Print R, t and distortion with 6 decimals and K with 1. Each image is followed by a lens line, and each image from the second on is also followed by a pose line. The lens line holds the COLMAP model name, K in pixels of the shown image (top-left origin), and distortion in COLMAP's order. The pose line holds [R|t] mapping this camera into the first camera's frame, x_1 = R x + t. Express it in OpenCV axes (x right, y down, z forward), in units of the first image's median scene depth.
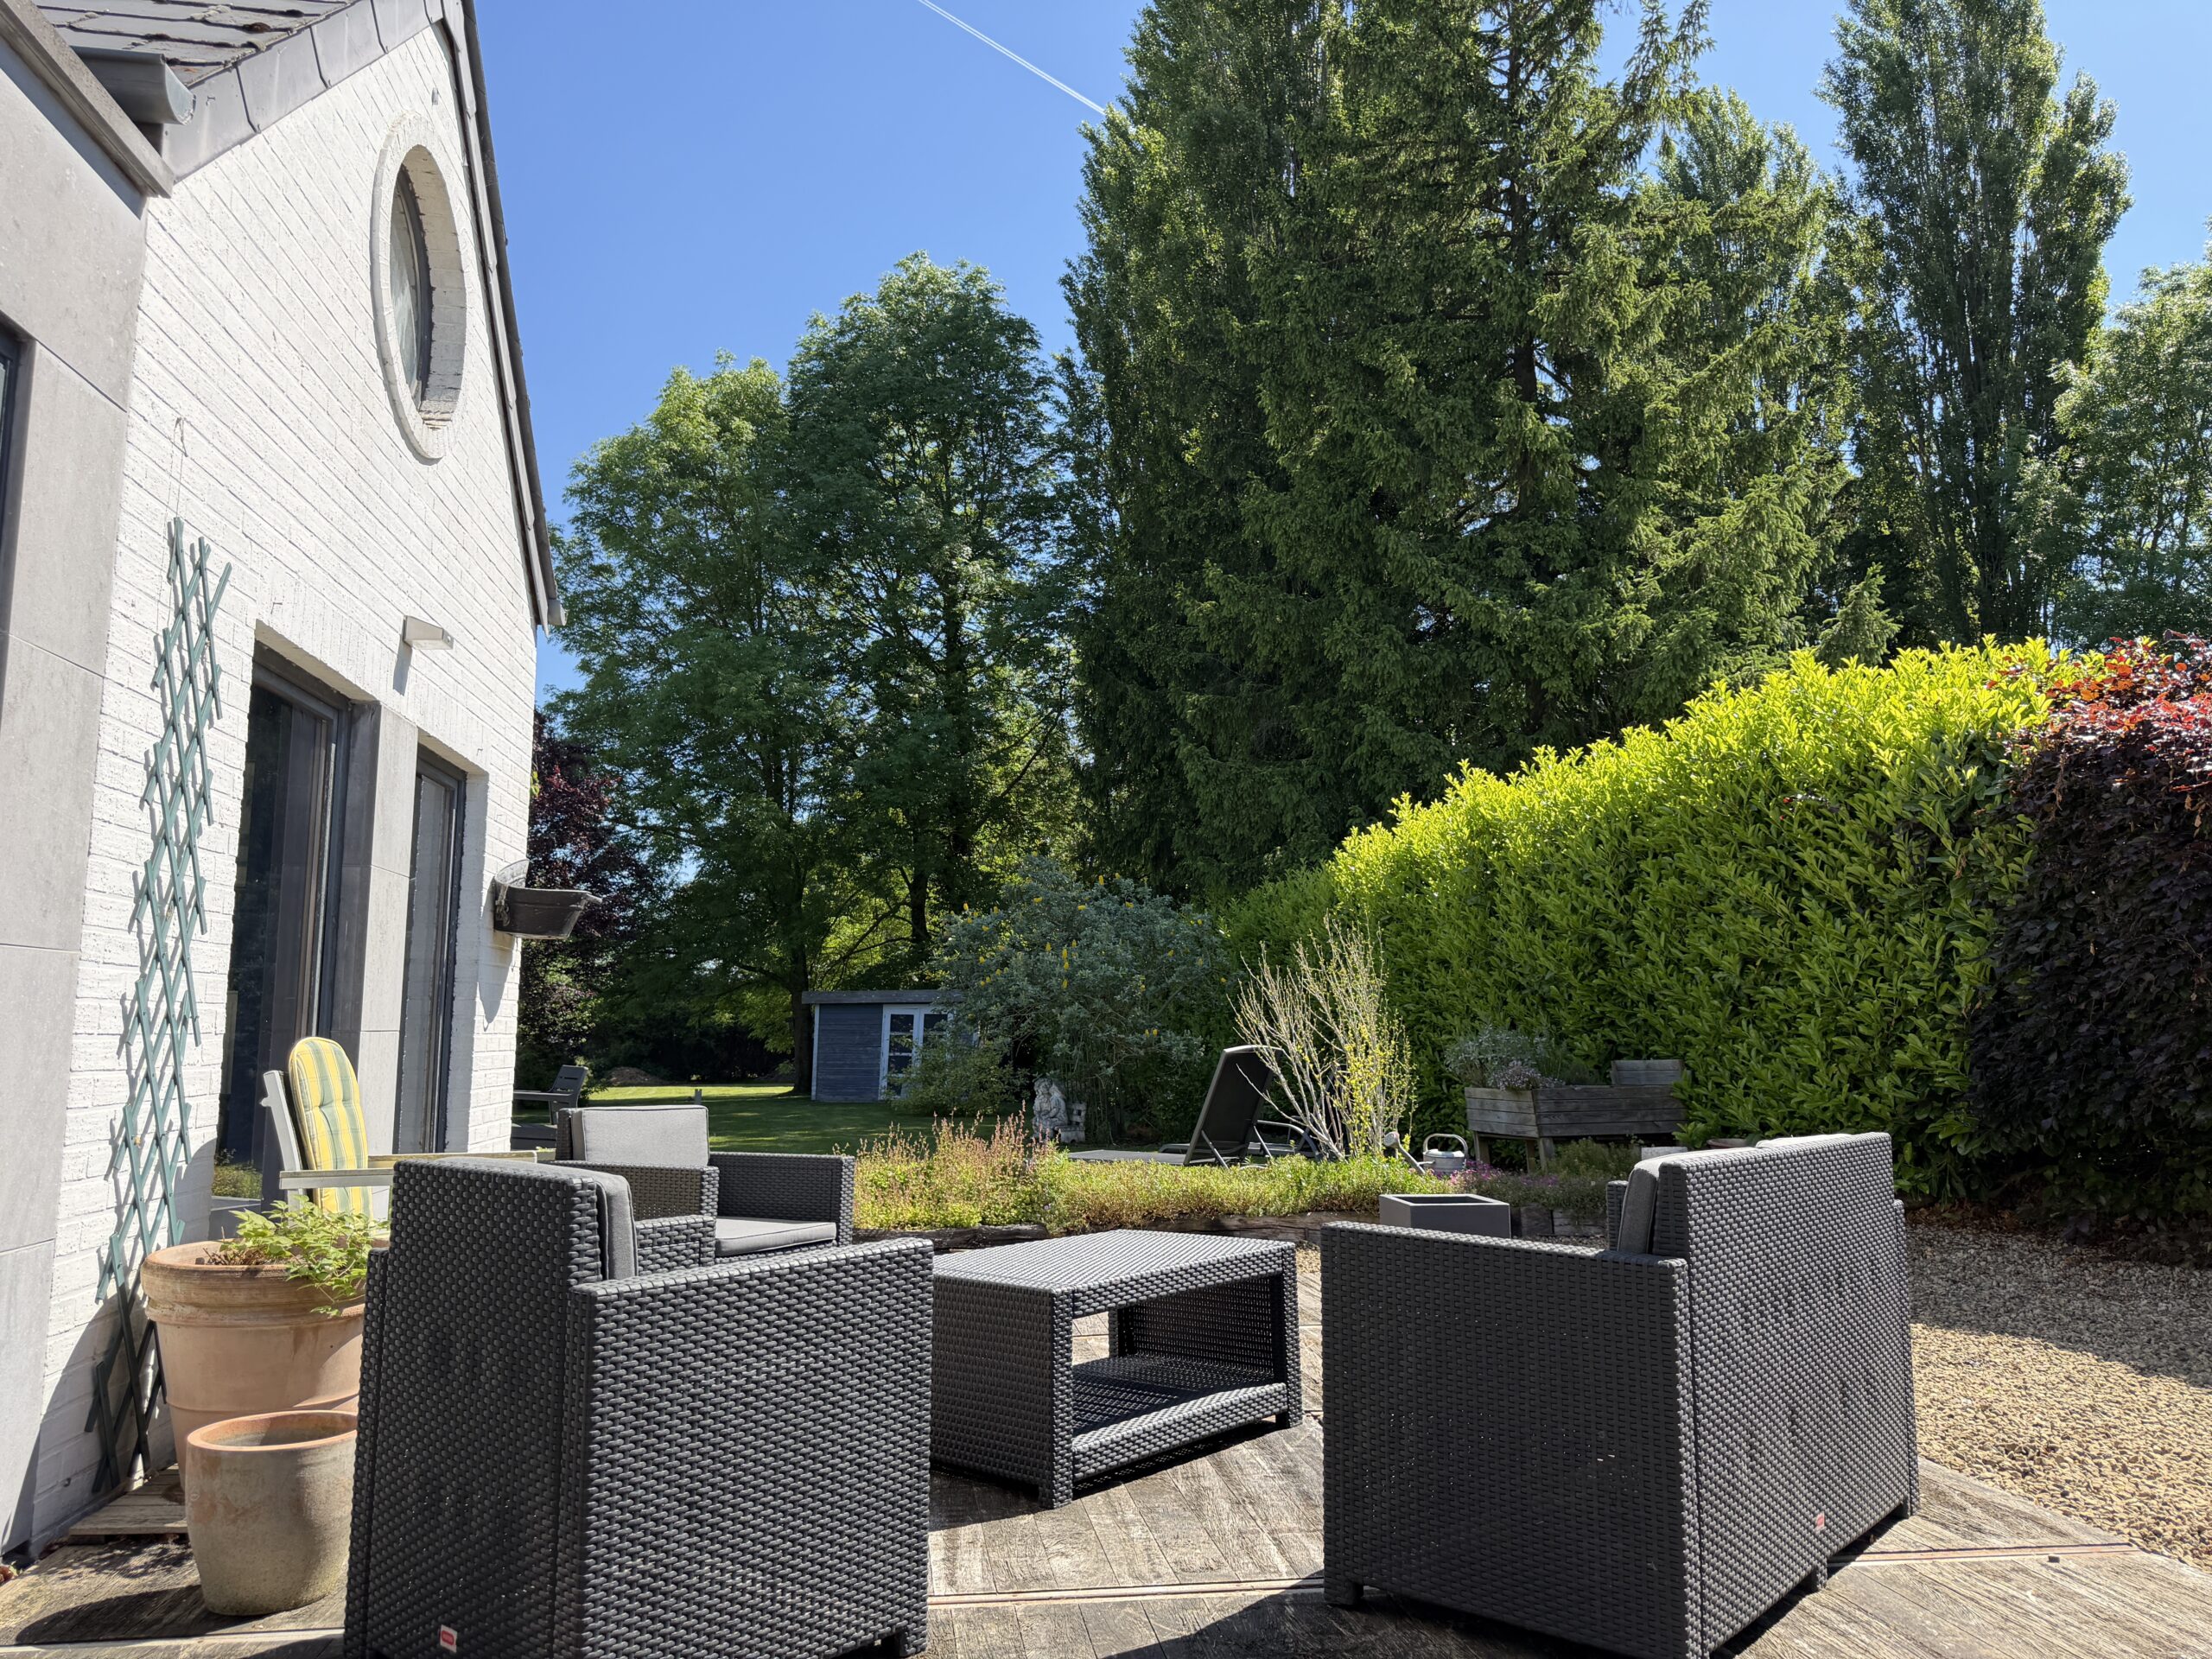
lens RADIAL K [[1559.6, 0, 1105.0], [0, 1559.6, 845.3], [0, 0, 1]] dist [0.046452, -0.038254]
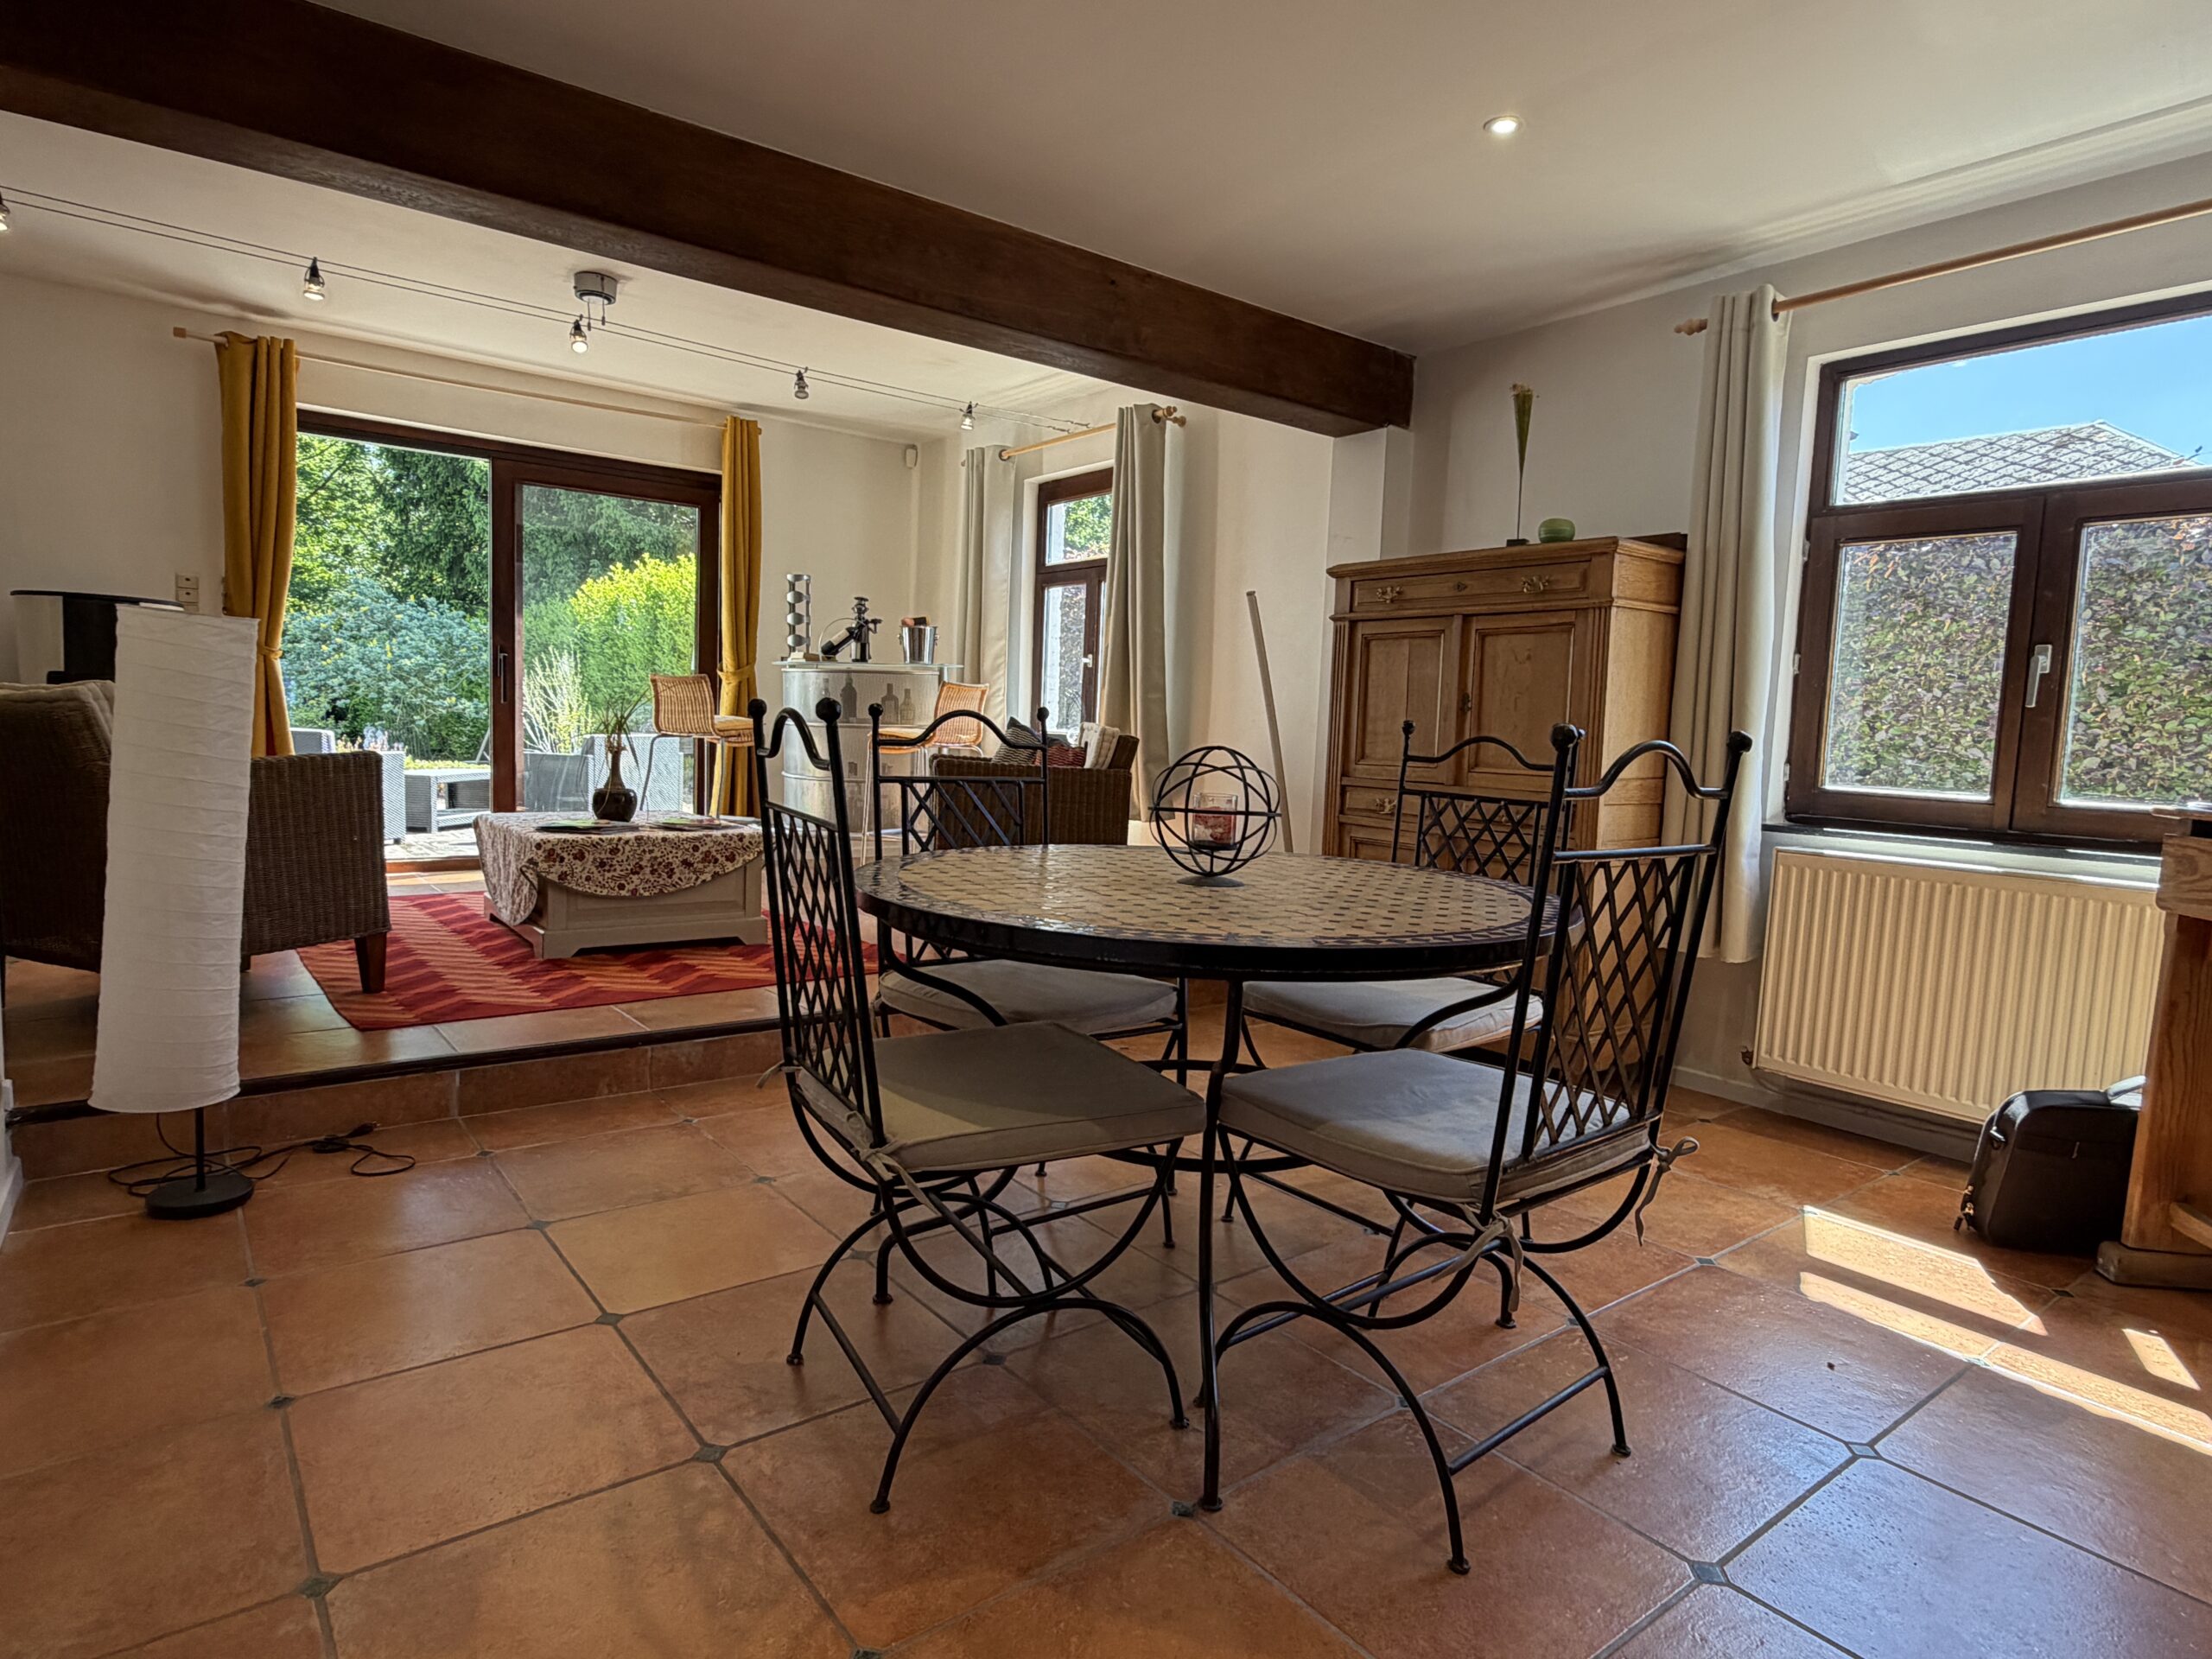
lens RADIAL K [[1232.8, 0, 1105.8], [0, 1232.8, 836.2], [0, 0, 1]] dist [-0.000191, -0.000943]
pose [[0.867503, -0.021257, 0.496978, -0.009092], [-0.089782, 0.975987, 0.198465, -0.025403], [-0.489263, -0.216788, 0.844763, -0.201627]]
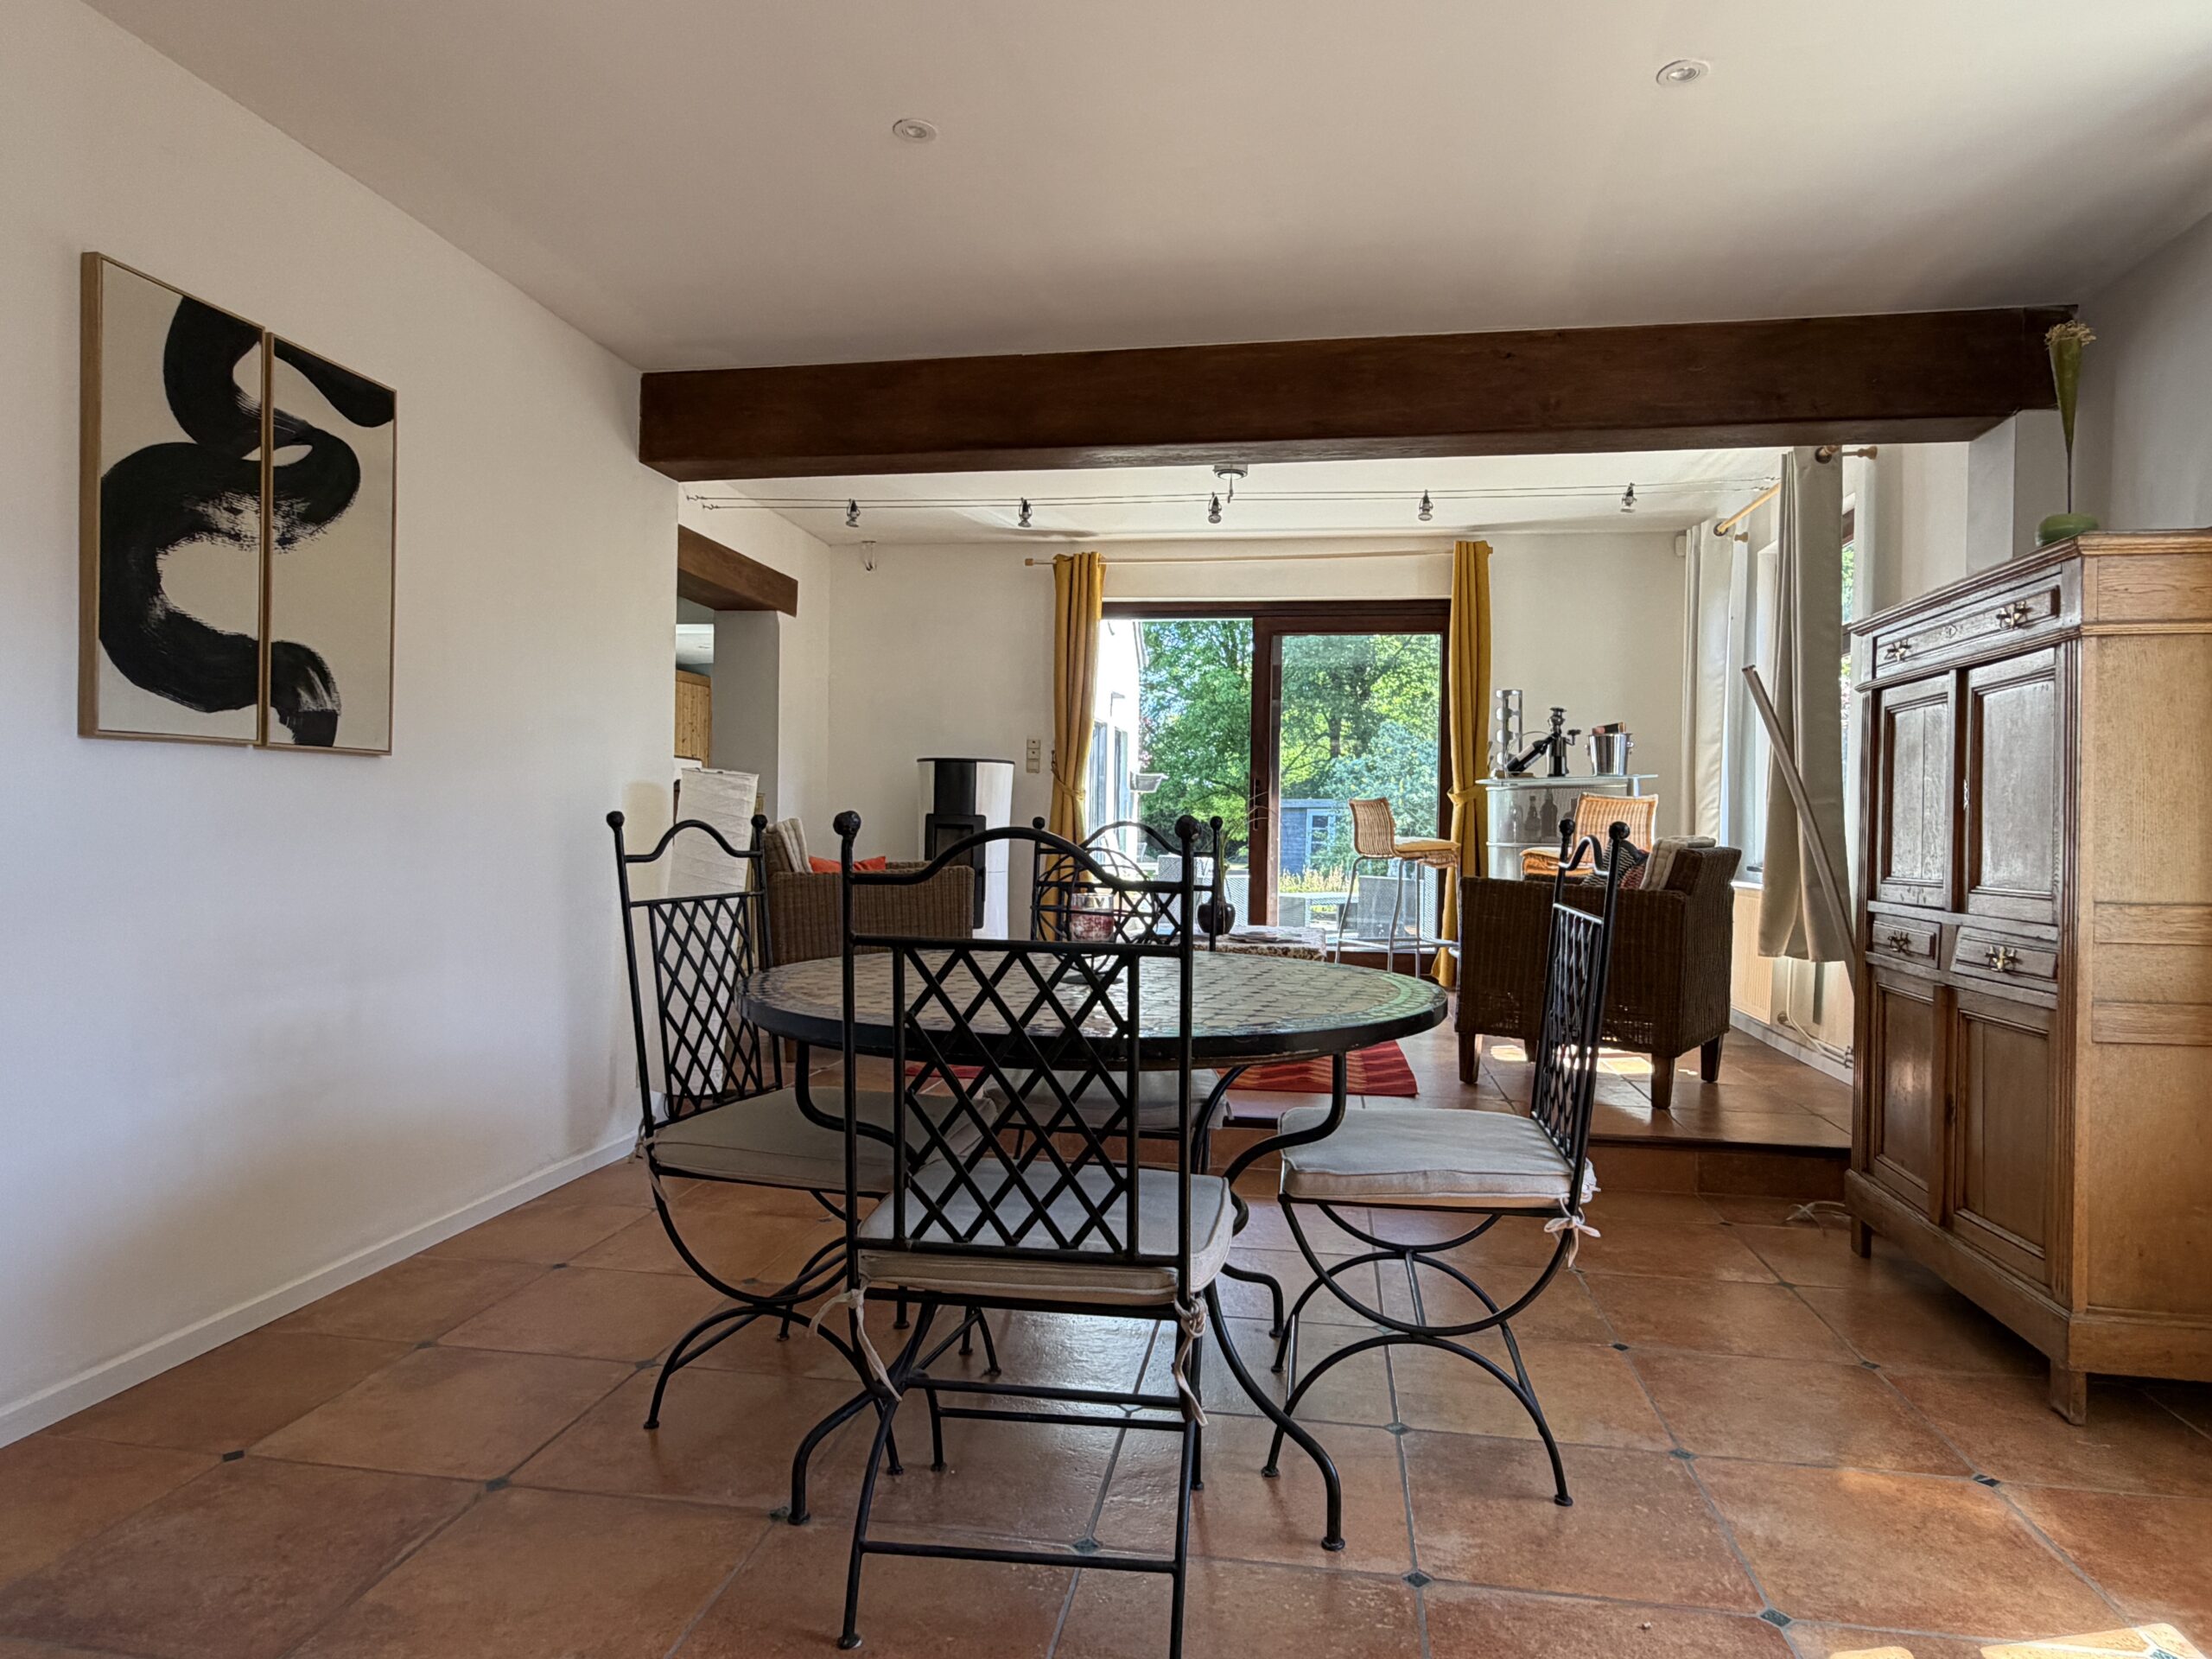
lens RADIAL K [[1335.1, 0, 1110.3], [0, 1335.1, 824.1], [0, 0, 1]] dist [-0.004446, 0.000346]
pose [[0.955513, 0.007419, -0.294855, 0.046231], [0.027178, 0.993216, 0.113063, -0.026940], [0.293694, -0.116047, 0.948829, -0.215800]]
